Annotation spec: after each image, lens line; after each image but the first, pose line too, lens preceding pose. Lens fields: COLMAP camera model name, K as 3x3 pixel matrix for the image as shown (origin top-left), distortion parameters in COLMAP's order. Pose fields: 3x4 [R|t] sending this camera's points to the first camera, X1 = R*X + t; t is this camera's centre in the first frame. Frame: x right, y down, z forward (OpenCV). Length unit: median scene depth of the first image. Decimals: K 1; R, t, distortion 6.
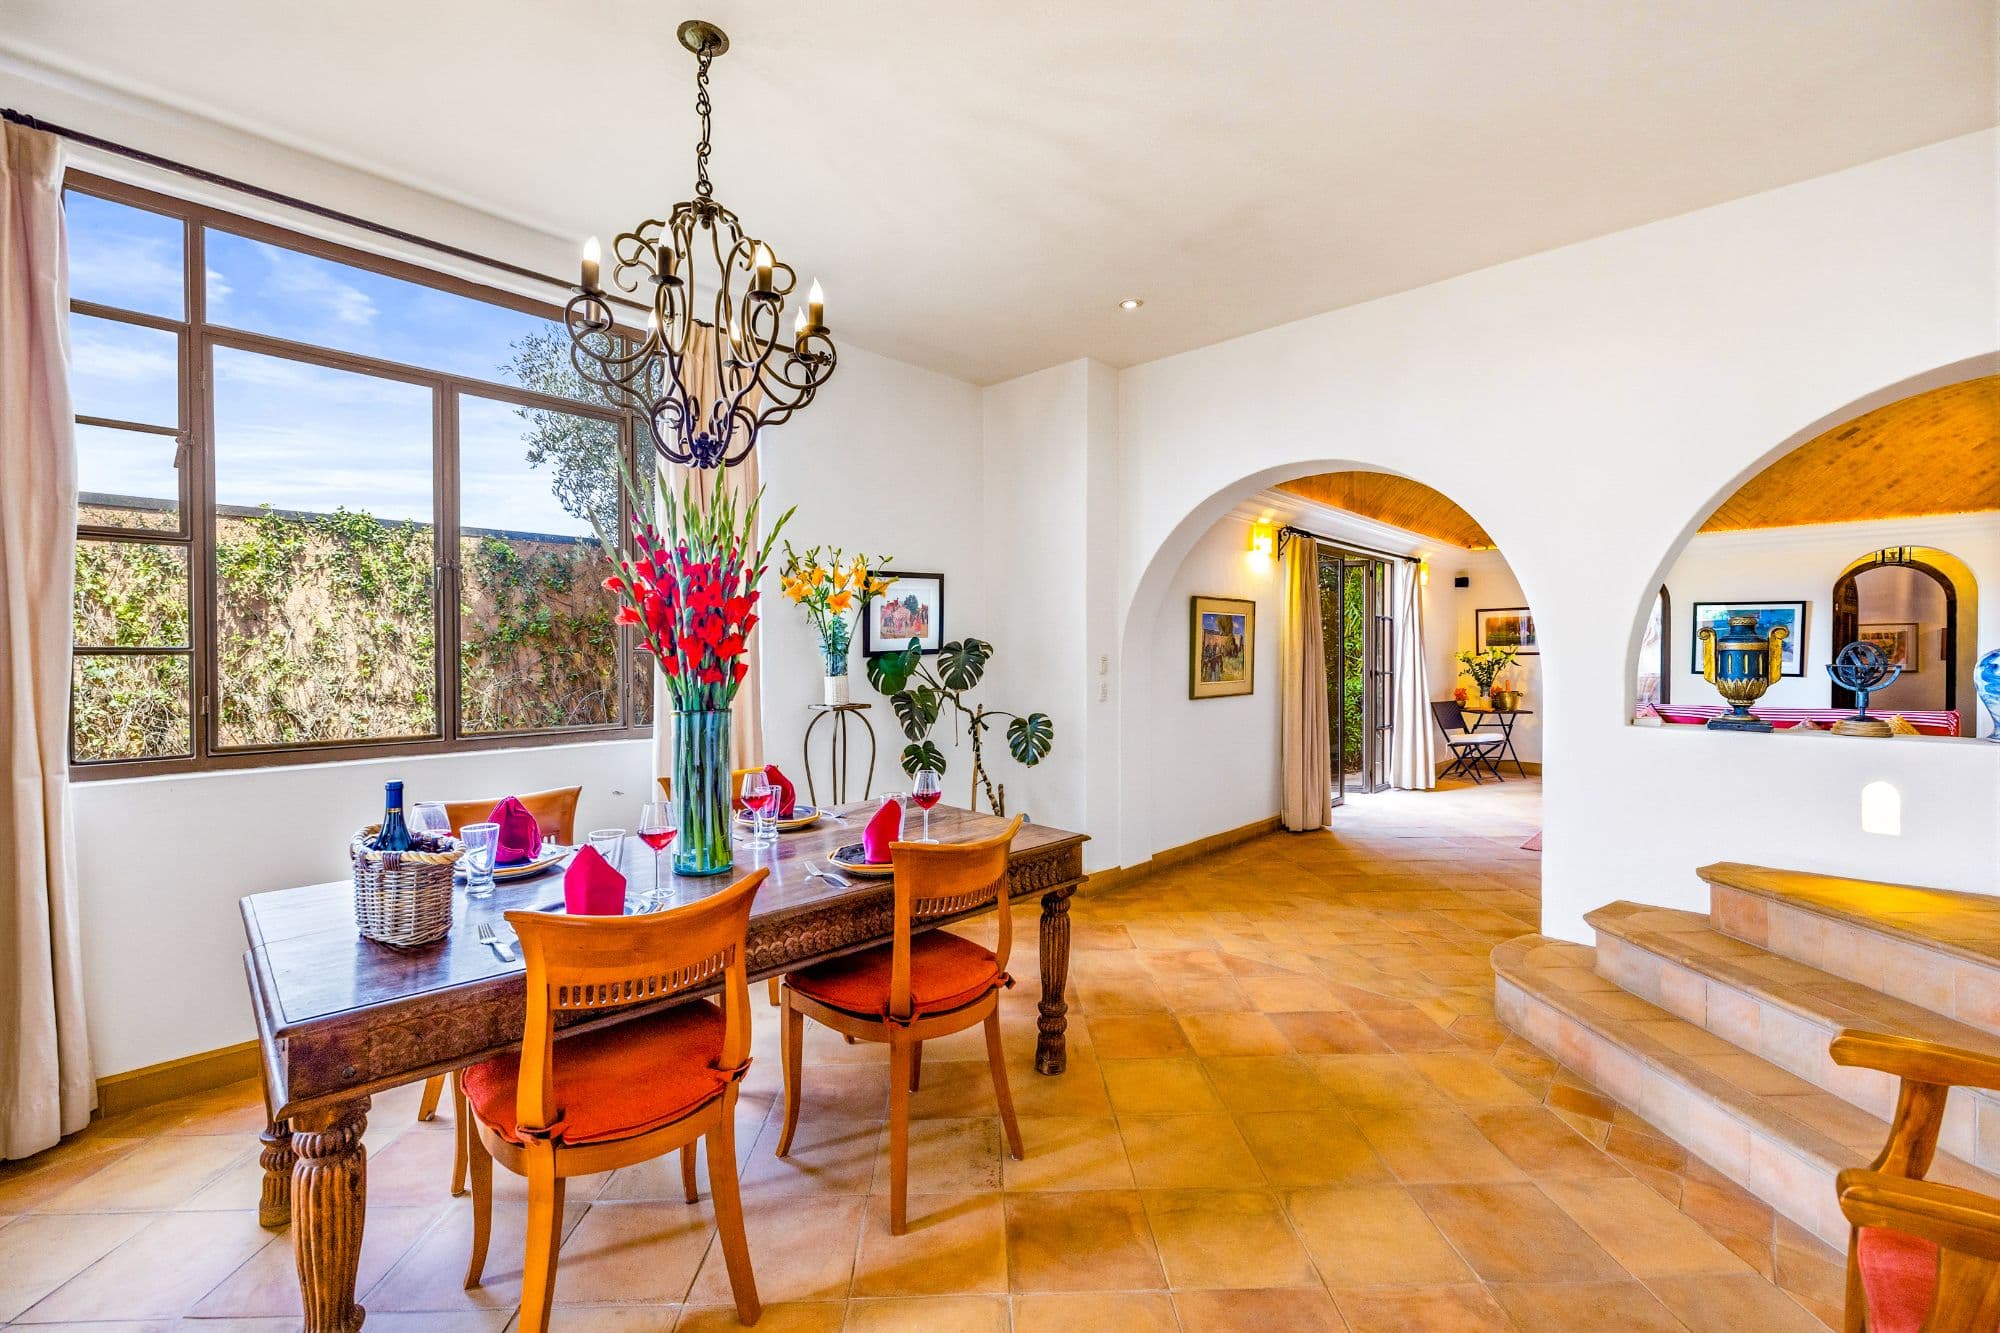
lens RADIAL K [[813.0, 0, 998.1], [0, 813.0, 659.3], [0, 0, 1]] dist [0.000462, 0.000049]
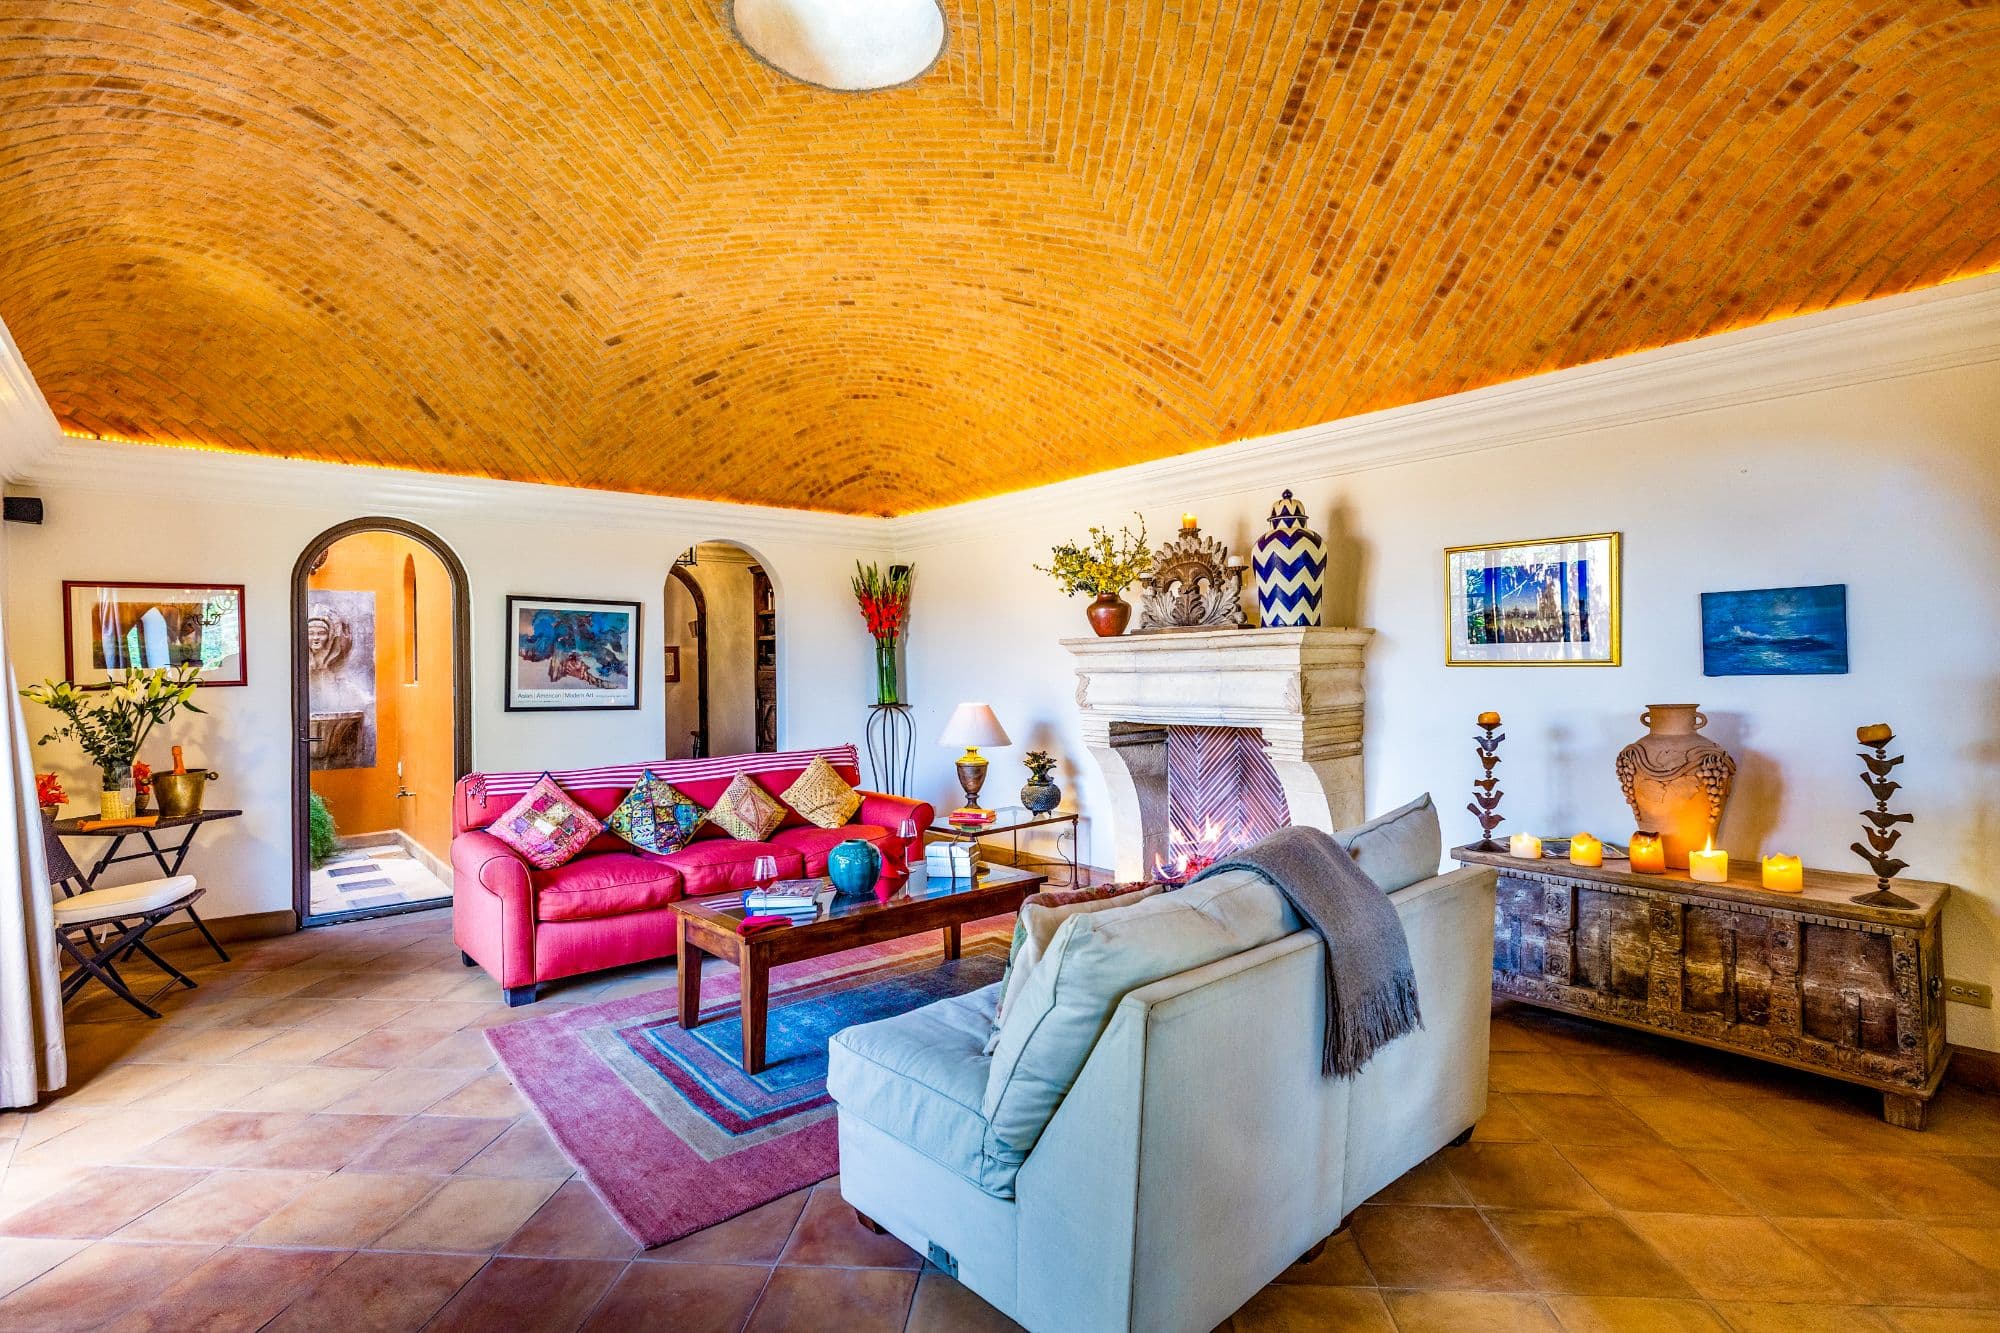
lens RADIAL K [[952.7, 0, 998.7], [0, 952.7, 671.1], [0, 0, 1]] dist [-0.000093, 0.000043]
pose [[0.092606, -0.002669, 0.995699, 0.178122], [0.027240, 0.999629, 0.000146, -0.002811], [-0.995330, 0.027109, 0.092644, 0.569383]]
